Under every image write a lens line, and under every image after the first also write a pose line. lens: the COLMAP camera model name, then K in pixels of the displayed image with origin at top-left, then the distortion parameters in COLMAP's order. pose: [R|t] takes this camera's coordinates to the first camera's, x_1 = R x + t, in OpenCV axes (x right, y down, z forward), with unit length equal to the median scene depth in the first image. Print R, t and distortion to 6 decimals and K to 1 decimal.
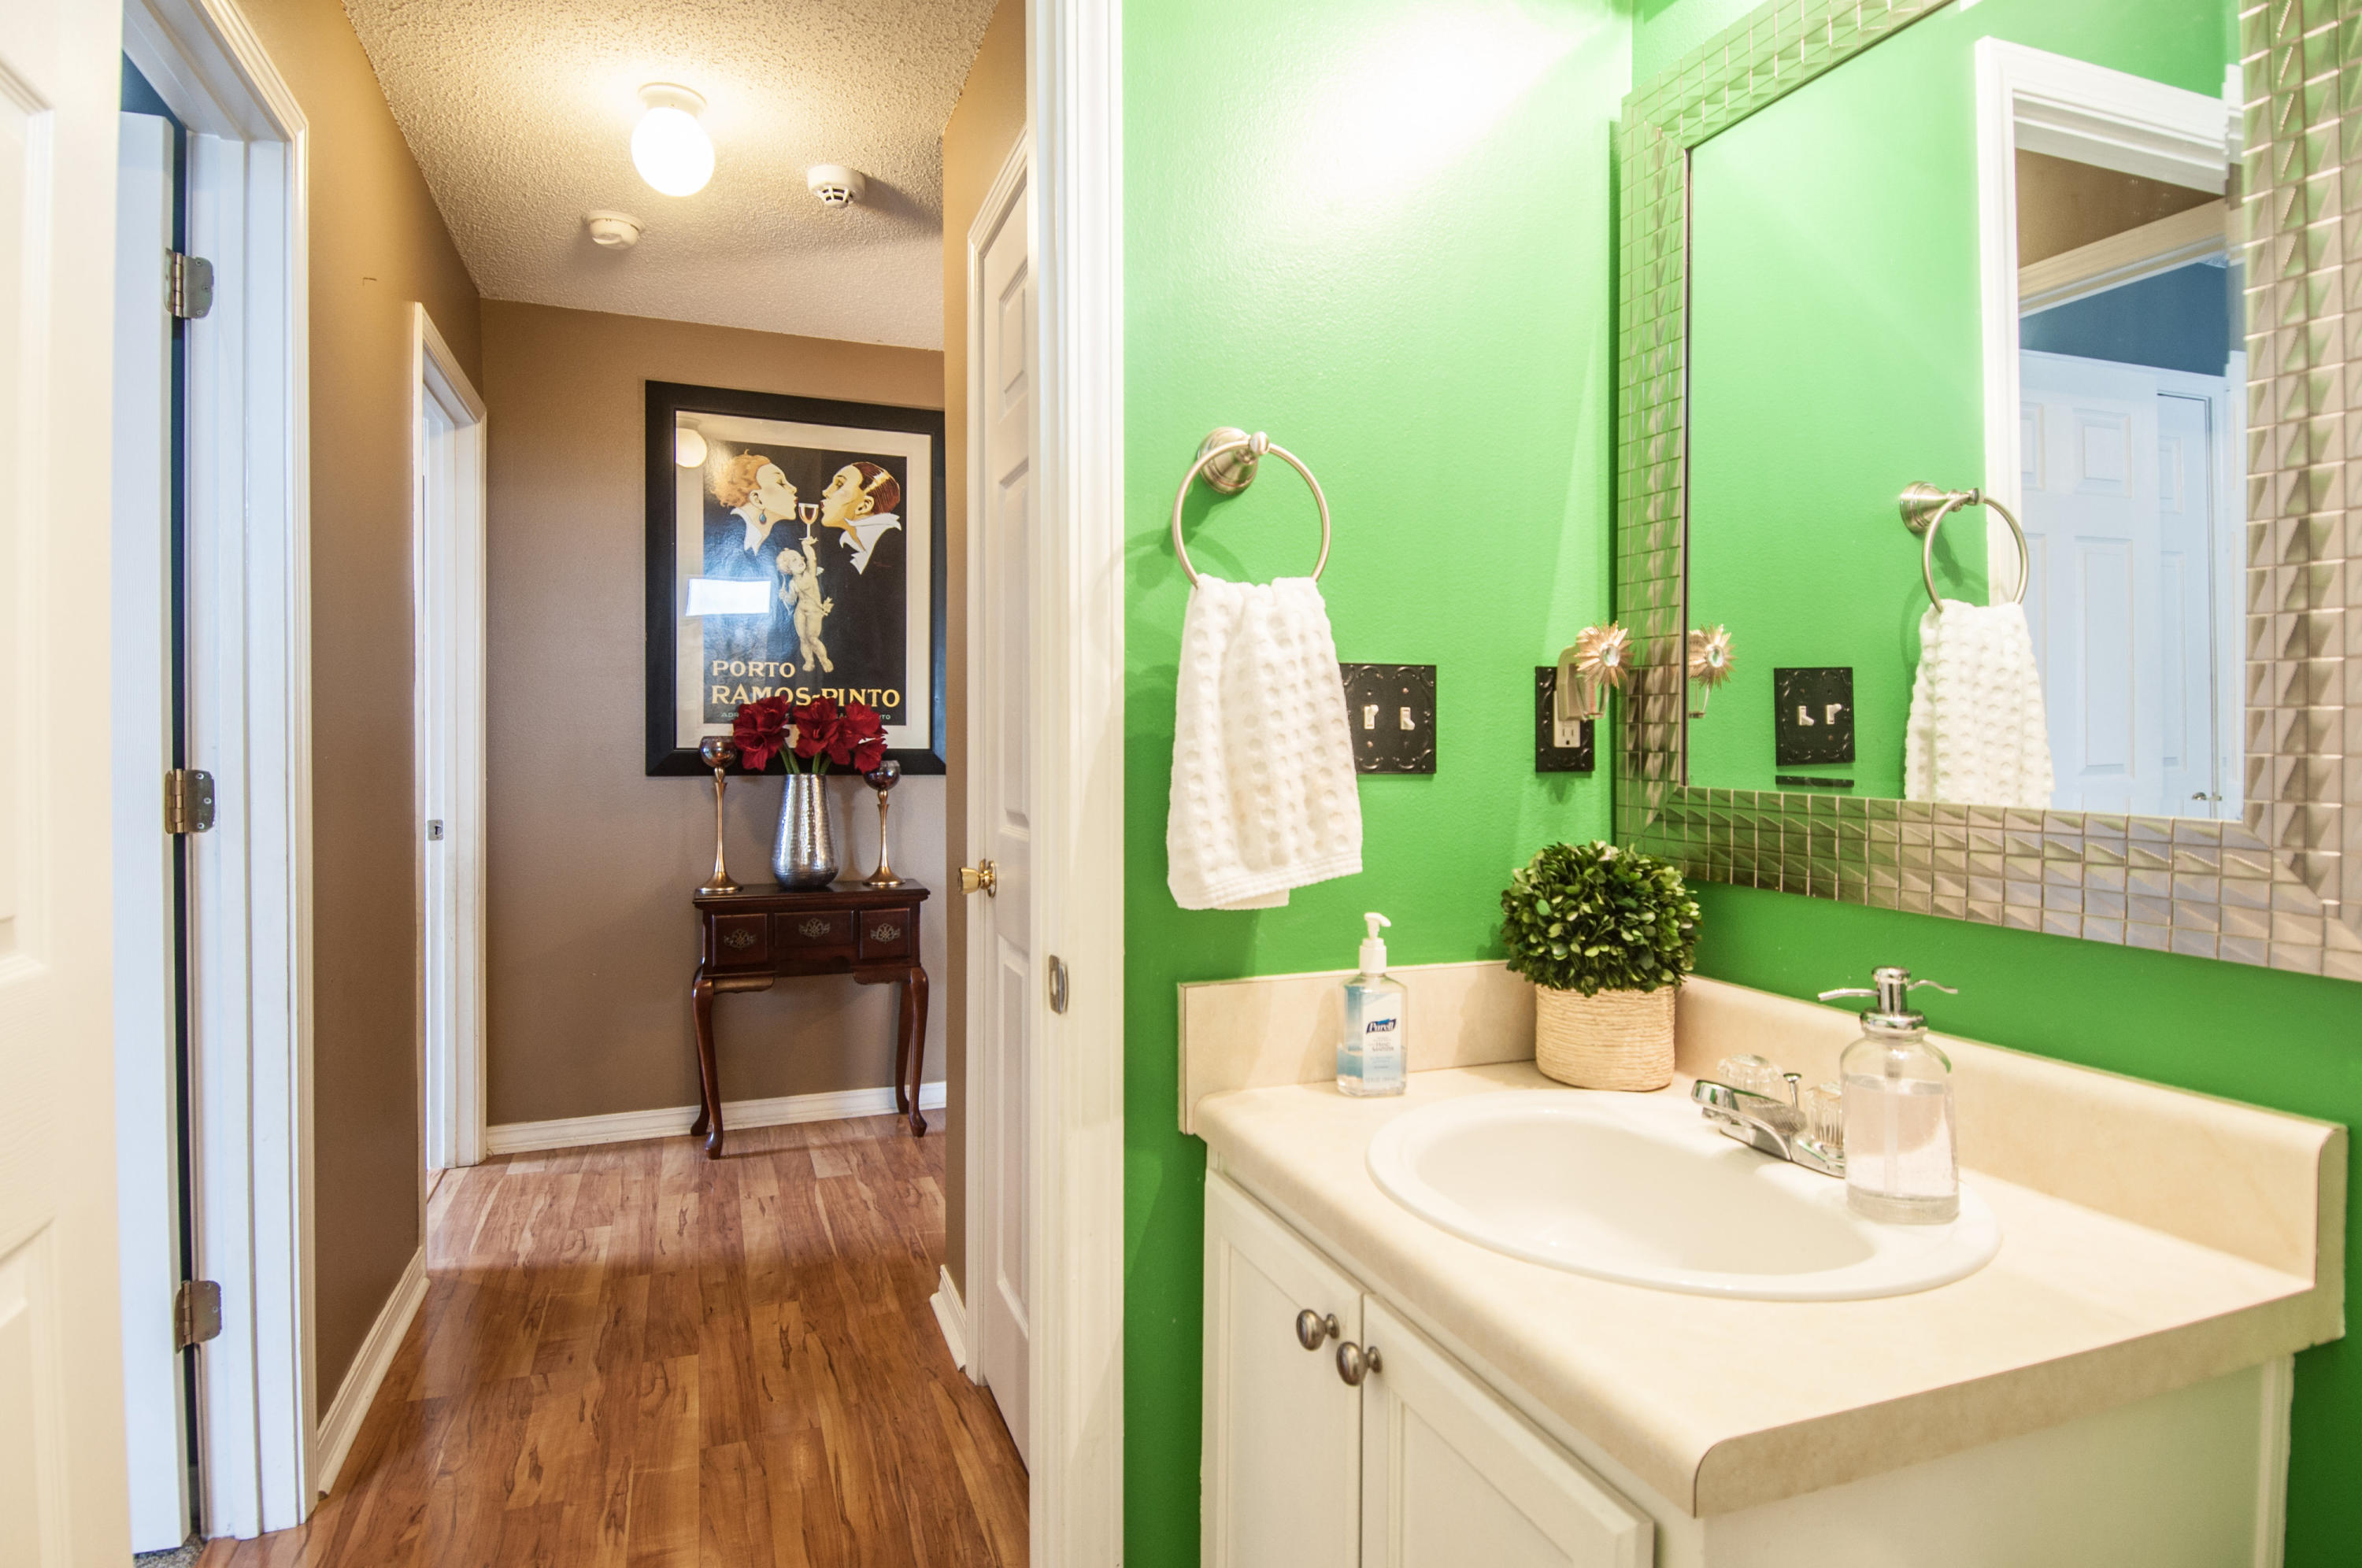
lens RADIAL K [[1251.0, 0, 1184.2], [0, 1251.0, 754.5], [0, 0, 1]] dist [0.056802, -0.058595]
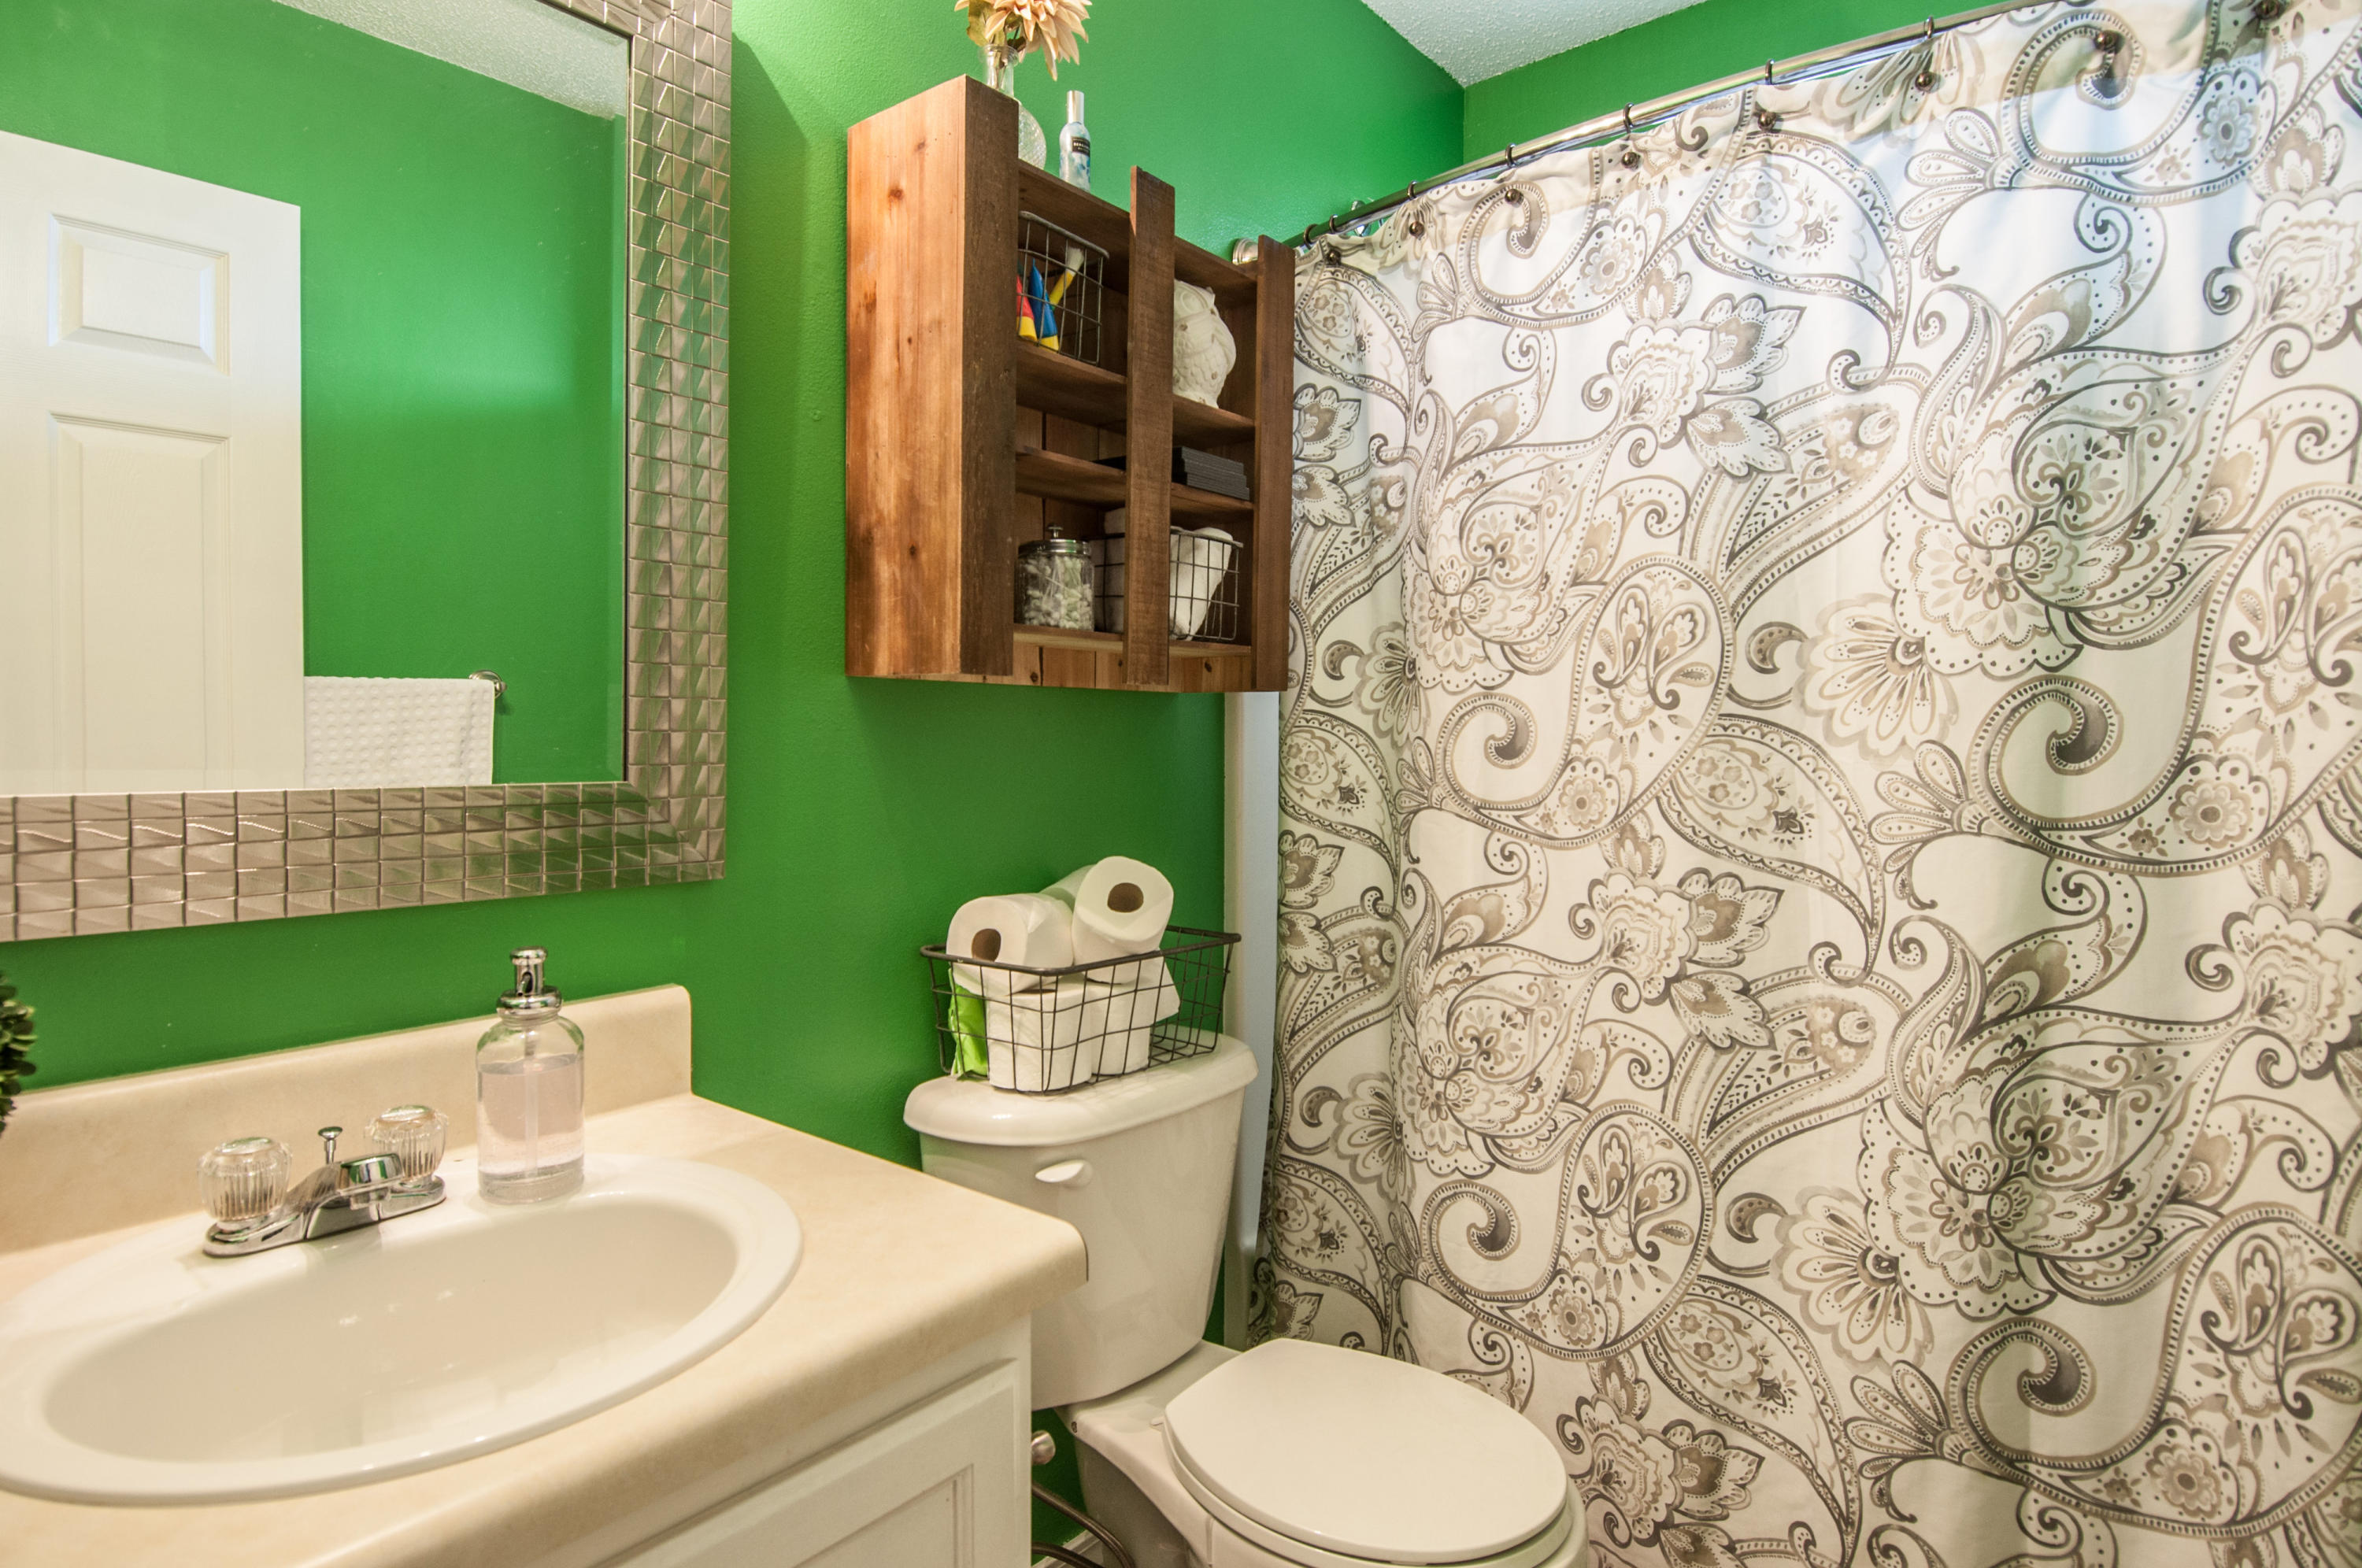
lens RADIAL K [[1251.0, 0, 1184.2], [0, 1251.0, 754.5], [0, 0, 1]] dist [0.056802, -0.058595]
pose [[-0.495839, -0.024071, 0.868081, -0.556024], [-0.000285, 0.999620, 0.027555, -0.011879], [-0.868414, 0.013416, -0.495658, 1.044109]]
